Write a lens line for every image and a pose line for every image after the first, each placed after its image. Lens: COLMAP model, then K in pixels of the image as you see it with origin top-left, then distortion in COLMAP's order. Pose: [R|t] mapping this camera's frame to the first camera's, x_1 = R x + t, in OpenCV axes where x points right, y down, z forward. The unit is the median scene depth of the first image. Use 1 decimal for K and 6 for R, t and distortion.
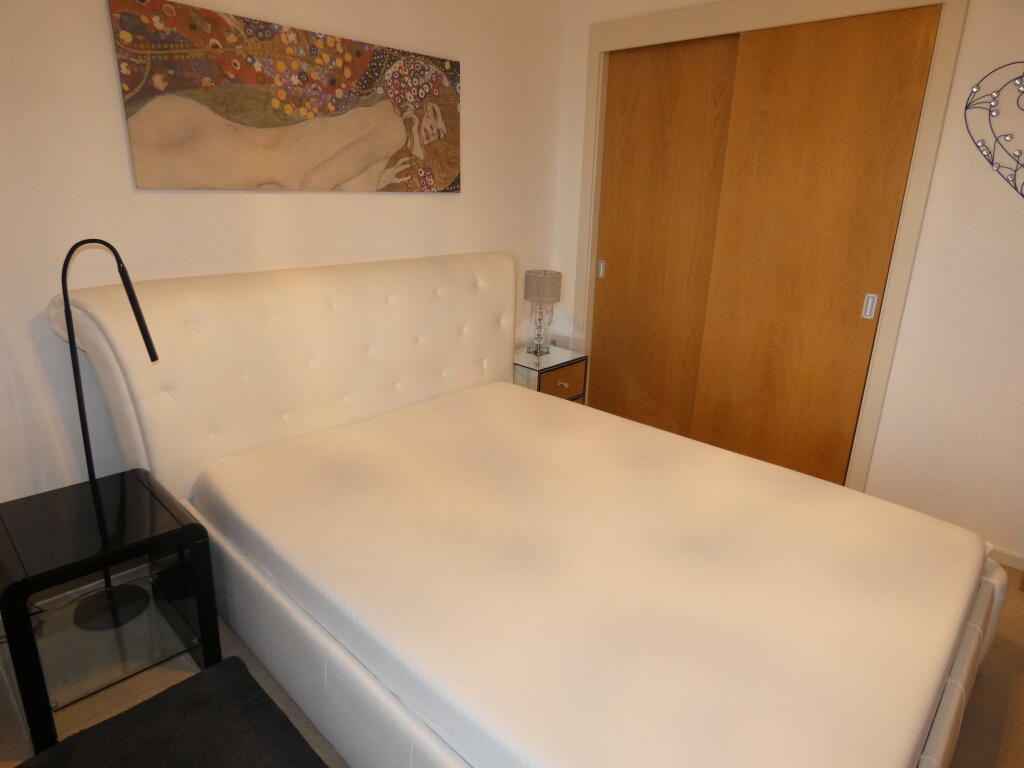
lens RADIAL K [[612.1, 0, 510.7], [0, 612.1, 382.1], [0, 0, 1]] dist [0.001820, -0.003288]
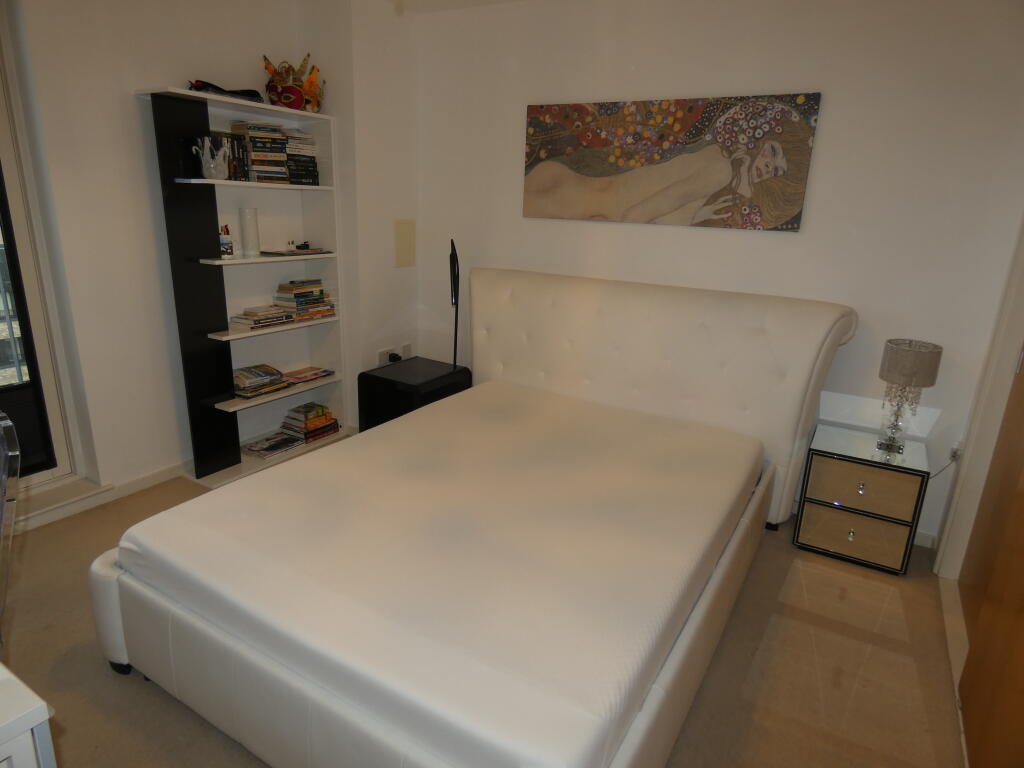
lens RADIAL K [[612.1, 0, 512.0], [0, 612.1, 382.8], [0, 0, 1]] dist [0.001820, -0.003288]
pose [[0.224034, 0.272846, -0.935609, 0.911727], [-0.325341, 0.925878, 0.192104, -0.166934], [0.918674, 0.261354, 0.296196, 0.478299]]
